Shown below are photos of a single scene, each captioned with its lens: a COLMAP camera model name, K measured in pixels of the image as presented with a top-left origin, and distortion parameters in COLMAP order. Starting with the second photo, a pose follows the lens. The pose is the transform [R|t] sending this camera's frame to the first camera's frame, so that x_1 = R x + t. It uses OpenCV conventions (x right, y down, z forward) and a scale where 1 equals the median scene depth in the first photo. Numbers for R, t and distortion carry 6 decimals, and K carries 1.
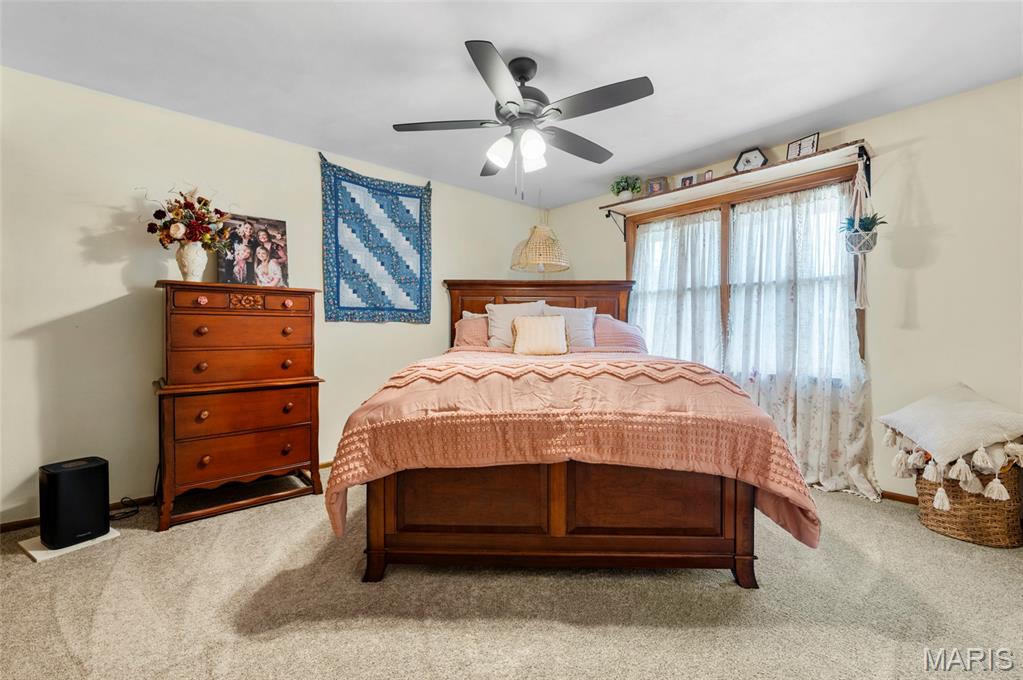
lens RADIAL K [[434.8, 0, 519.1], [0, 434.8, 333.9], [0, 0, 1]] dist [0.000108, -0.000076]
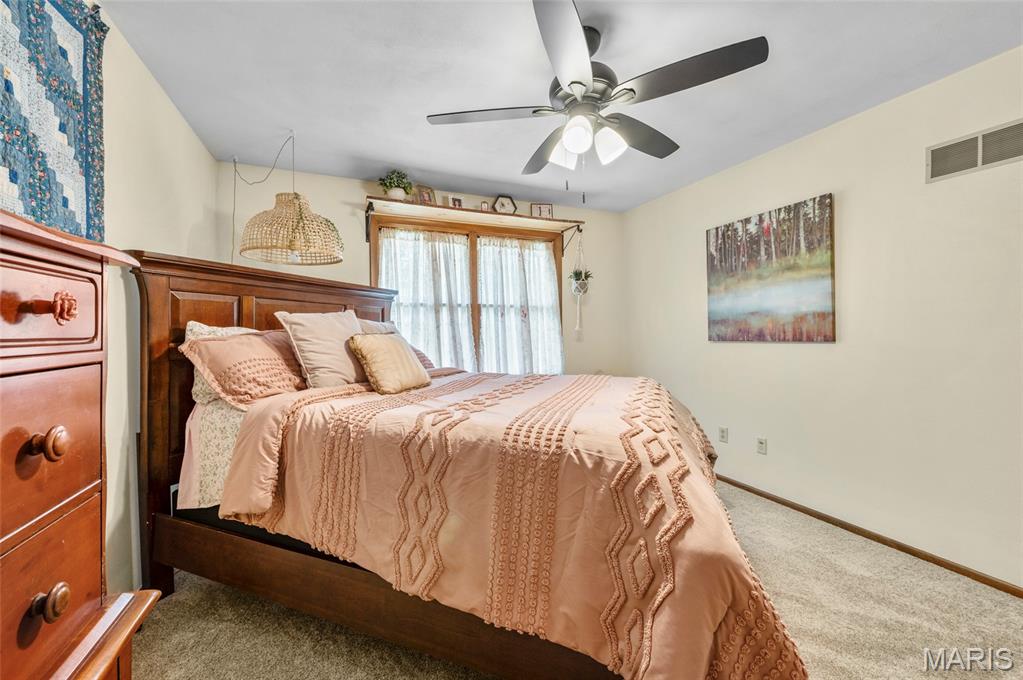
lens RADIAL K [[399.9, 0, 511.5], [0, 399.9, 340.0], [0, 0, 1]] dist [0.007778, -0.000032]
pose [[0.334522, -0.027029, 0.942000, -0.488888], [0.008472, 0.999634, 0.025674, -0.043677], [-0.942350, -0.000607, 0.334629, 0.554419]]
